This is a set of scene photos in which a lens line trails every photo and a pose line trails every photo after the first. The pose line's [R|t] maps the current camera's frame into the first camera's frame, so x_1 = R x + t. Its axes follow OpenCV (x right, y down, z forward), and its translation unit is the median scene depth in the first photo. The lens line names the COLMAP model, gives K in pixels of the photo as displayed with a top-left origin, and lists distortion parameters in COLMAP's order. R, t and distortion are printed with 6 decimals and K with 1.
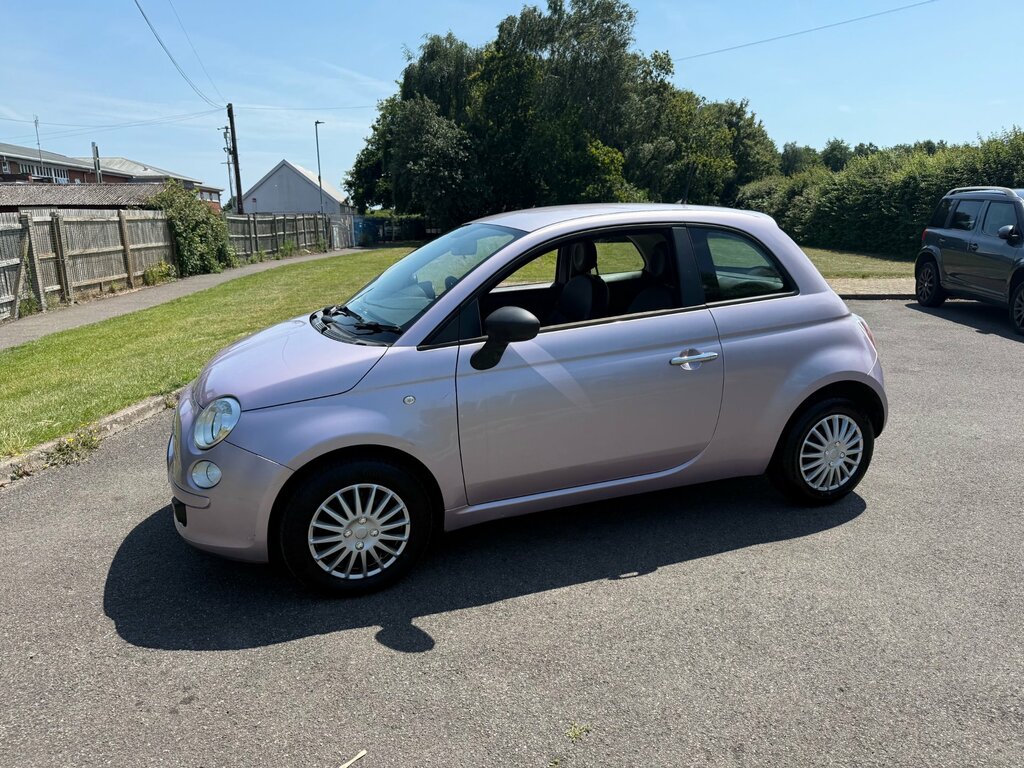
lens RADIAL K [[723.3, 0, 512.0], [0, 723.3, 384.0], [0, 0, 1]] dist [0.032056, -0.049000]
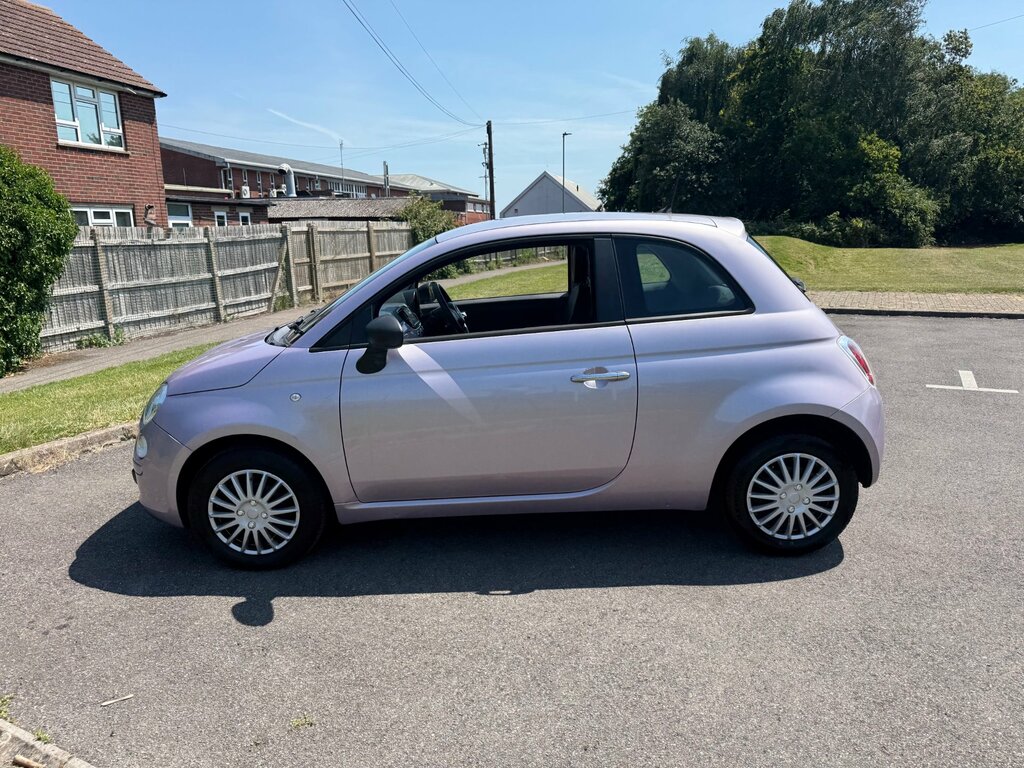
lens RADIAL K [[723.4, 0, 512.0], [0, 723.4, 384.0], [0, 0, 1]] dist [0.021956, -0.034411]
pose [[0.935071, 0.066784, -0.348113, 0.184943], [-0.069528, 0.997569, 0.004620, -0.008861], [0.347576, 0.019883, 0.937441, 0.030850]]
